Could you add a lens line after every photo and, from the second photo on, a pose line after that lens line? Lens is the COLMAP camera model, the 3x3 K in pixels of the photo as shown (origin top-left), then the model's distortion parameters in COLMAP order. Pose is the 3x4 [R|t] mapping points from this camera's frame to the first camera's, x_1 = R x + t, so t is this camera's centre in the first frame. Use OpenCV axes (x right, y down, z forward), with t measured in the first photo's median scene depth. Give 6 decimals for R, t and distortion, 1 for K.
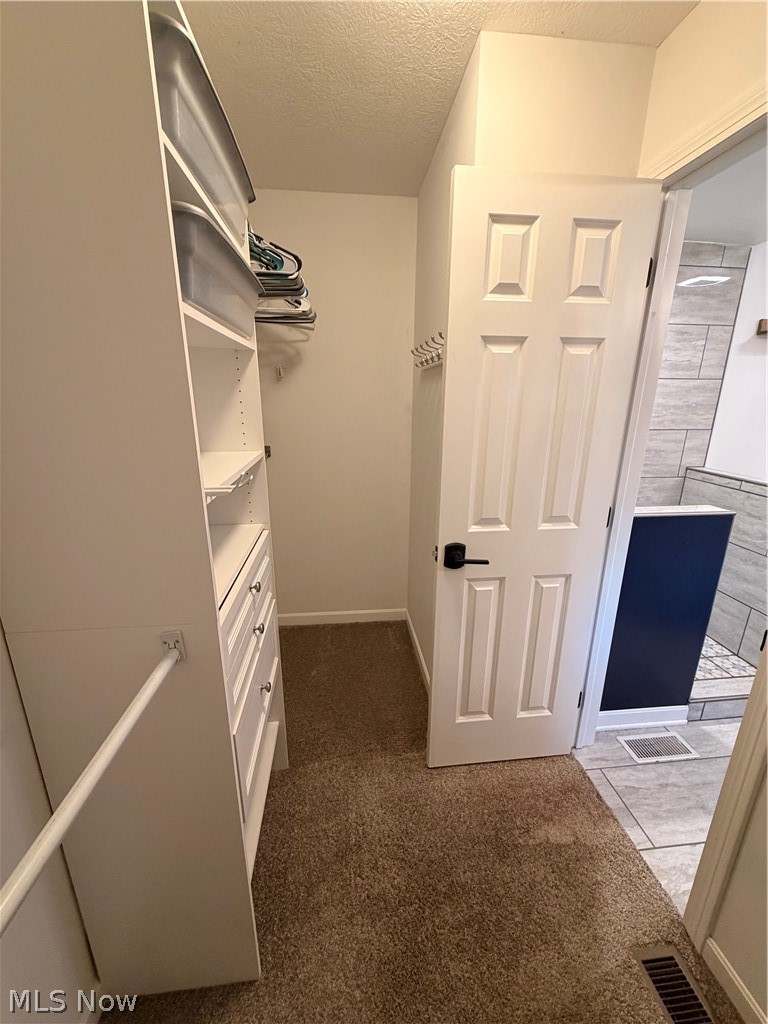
lens RADIAL K [[407.8, 0, 386.2], [0, 407.8, 511.0], [0, 0, 1]] dist [0.000068, 0.000426]
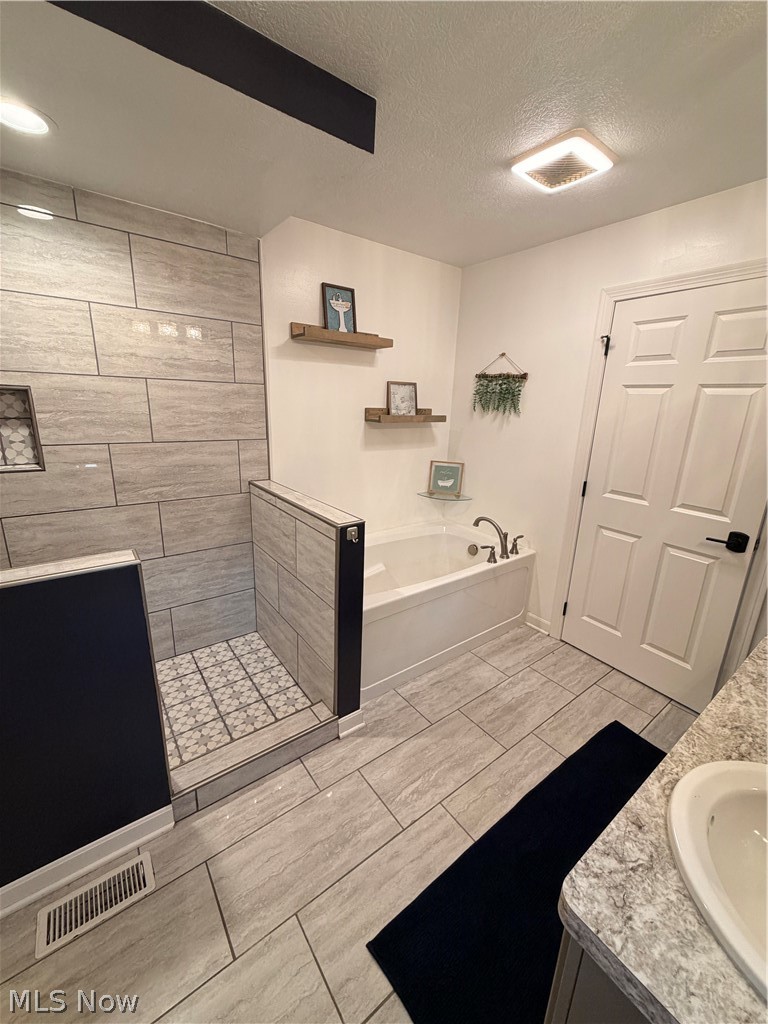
lens RADIAL K [[407.8, 0, 381.2], [0, 407.8, 512.5], [0, 0, 1]] dist [0.000068, 0.000426]
pose [[0.861756, -0.112179, 0.494764, 0.575432], [0.113494, 0.993158, 0.027503, -0.034299], [-0.494464, 0.032452, 0.868592, 0.089292]]
